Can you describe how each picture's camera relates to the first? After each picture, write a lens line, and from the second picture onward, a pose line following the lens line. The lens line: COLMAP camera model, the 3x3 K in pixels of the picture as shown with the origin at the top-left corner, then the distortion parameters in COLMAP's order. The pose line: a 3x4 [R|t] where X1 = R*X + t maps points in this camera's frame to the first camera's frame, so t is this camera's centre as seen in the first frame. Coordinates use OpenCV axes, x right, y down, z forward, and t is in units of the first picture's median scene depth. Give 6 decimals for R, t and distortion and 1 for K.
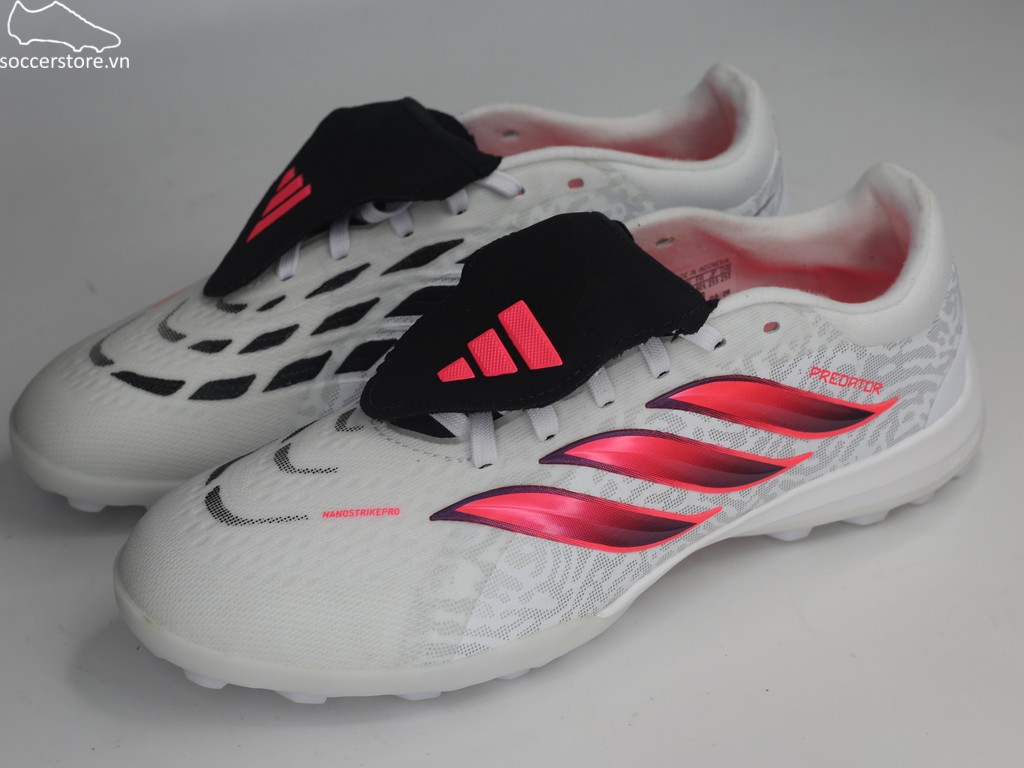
lens RADIAL K [[1856.2, 0, 512.0], [0, 1856.2, 384.0], [0, 0, 1]] dist [-0.135404, -0.093912]
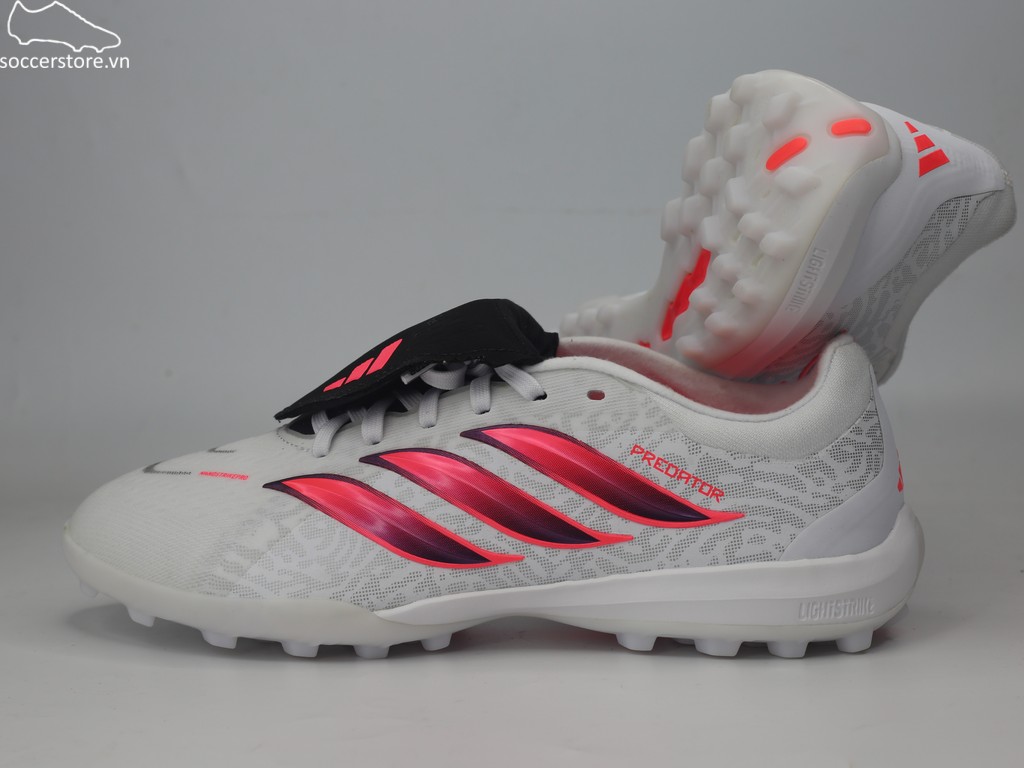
lens RADIAL K [[1856.2, 0, 512.0], [0, 1856.2, 384.0], [0, 0, 1]] dist [-0.135404, -0.093912]
pose [[0.795080, 0.071355, -0.602293, 0.735689], [-0.328565, 0.885386, -0.328840, 0.328020], [0.509798, 0.459346, 0.727398, 0.183559]]
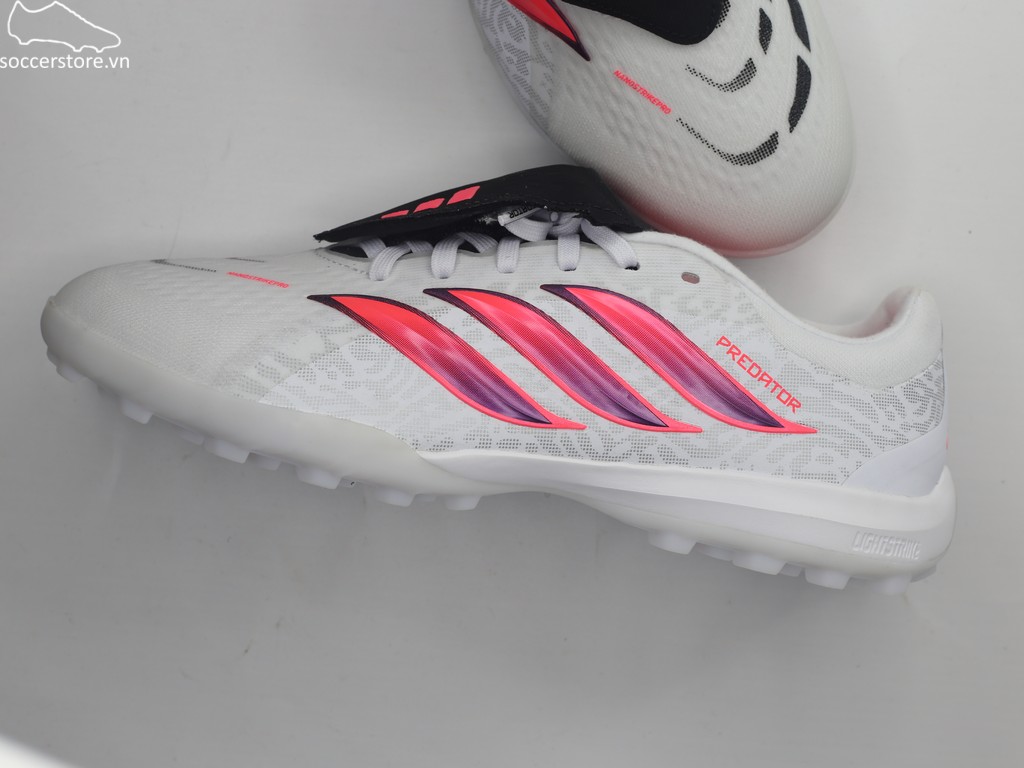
lens RADIAL K [[1856.2, 0, 512.0], [0, 1856.2, 384.0], [0, 0, 1]] dist [-0.135404, -0.093912]
pose [[0.874057, 0.229705, -0.428089, 0.497033], [-0.427521, 0.782215, -0.453173, 0.513389], [0.230762, 0.579116, 0.781904, 0.203393]]
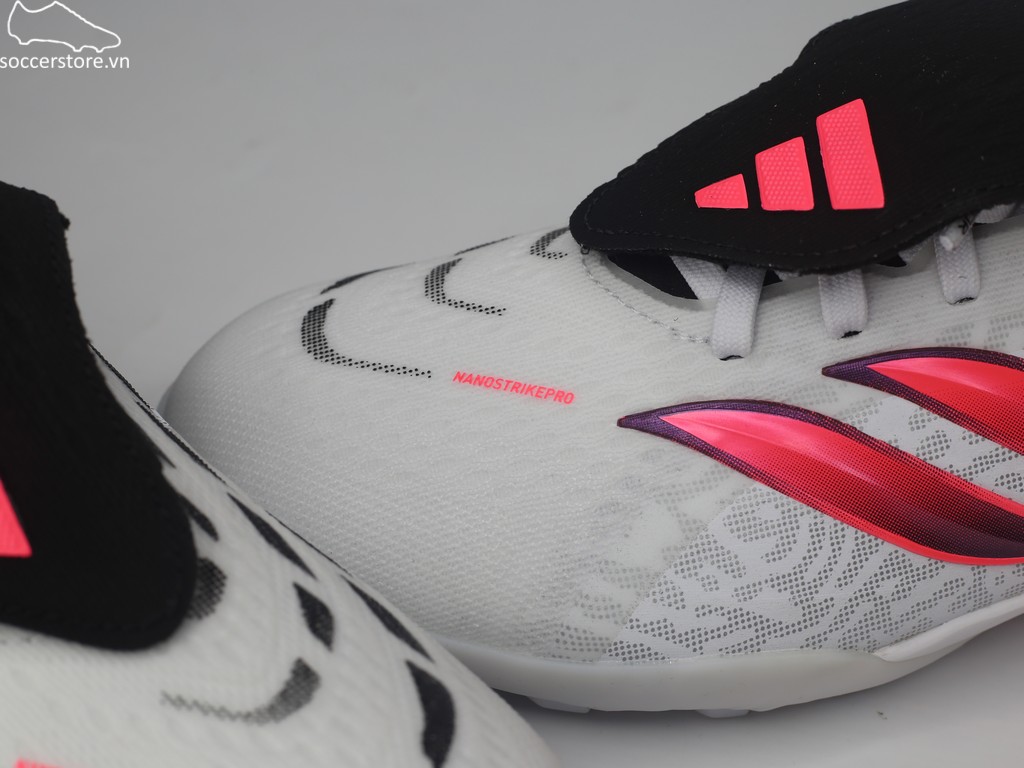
lens RADIAL K [[1856.2, 0, 512.0], [0, 1856.2, 384.0], [0, 0, 1]] dist [-0.135404, -0.093912]
pose [[0.914692, 0.221102, -0.338308, 0.115918], [-0.209052, 0.975239, 0.072153, 0.023161], [0.345885, 0.004726, 0.938265, 0.402214]]
